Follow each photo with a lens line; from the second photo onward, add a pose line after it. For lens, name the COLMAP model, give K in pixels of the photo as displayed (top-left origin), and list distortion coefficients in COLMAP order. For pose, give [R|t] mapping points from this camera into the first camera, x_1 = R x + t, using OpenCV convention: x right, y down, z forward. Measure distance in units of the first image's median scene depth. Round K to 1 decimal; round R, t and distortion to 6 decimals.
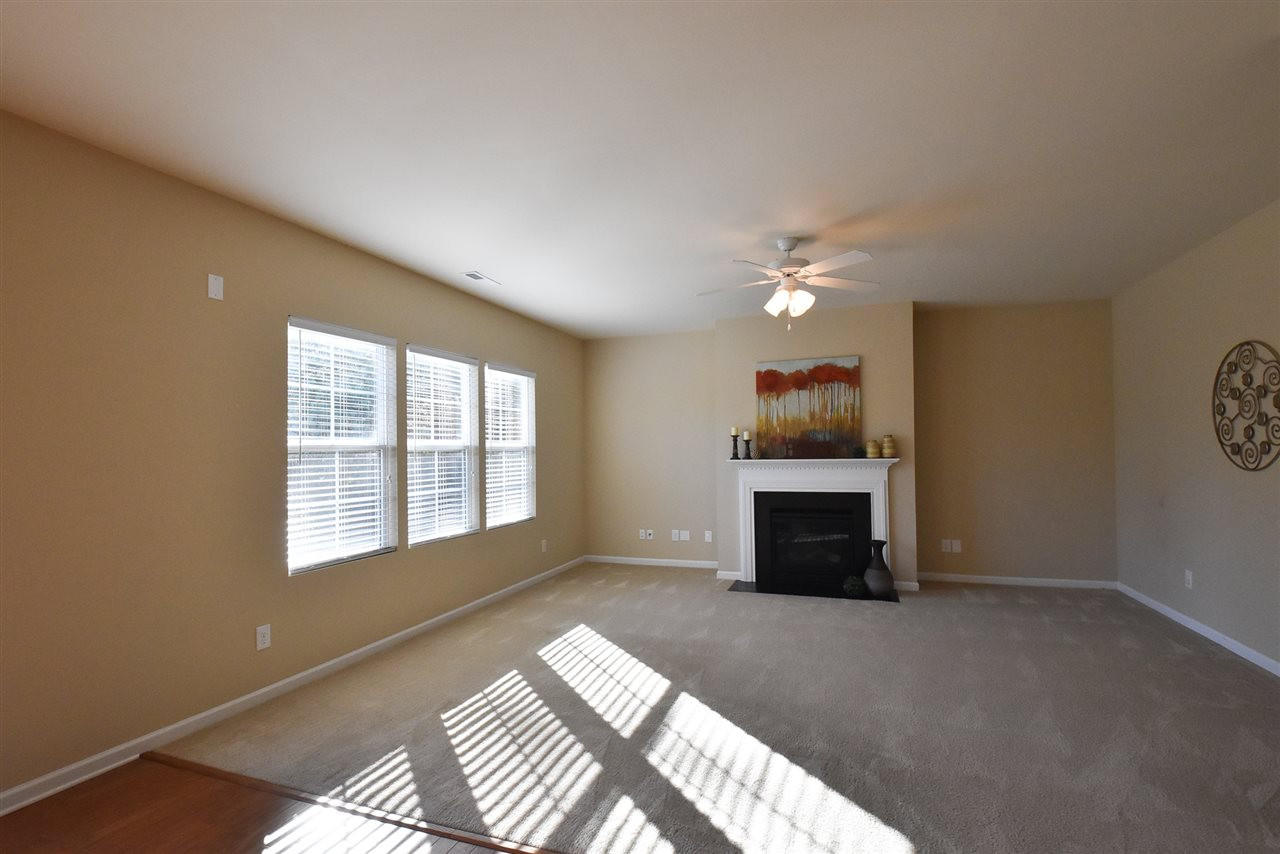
lens RADIAL K [[588.1, 0, 641.1], [0, 588.1, 440.2], [0, 0, 1]] dist [0.035609, -0.046877]
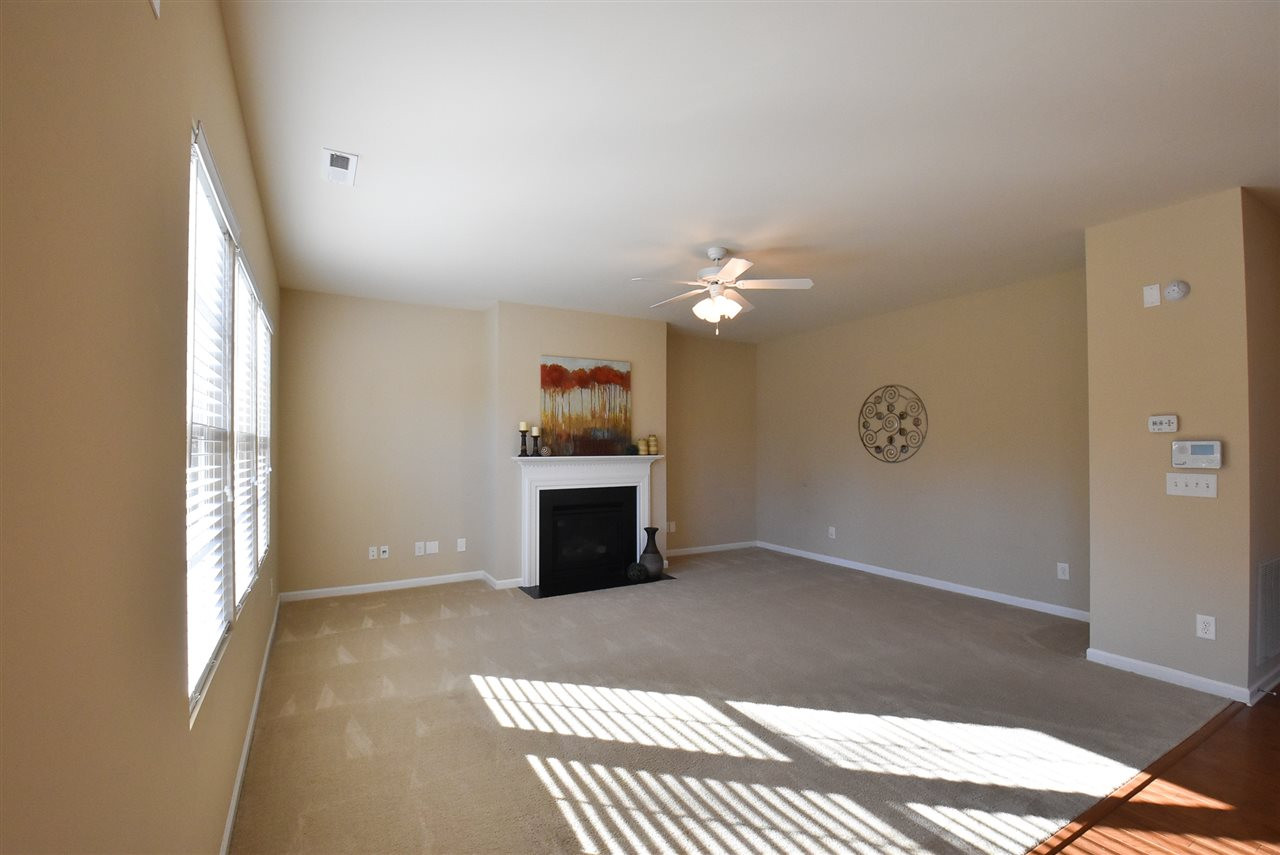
lens RADIAL K [[564.3, 0, 636.6], [0, 564.3, 437.9], [0, 0, 1]] dist [0.032855, -0.040370]
pose [[0.657317, 0.023578, 0.753246, -0.427673], [-0.021555, 0.999690, -0.012482, 0.011509], [-0.753306, -0.008032, 0.657621, 0.305959]]
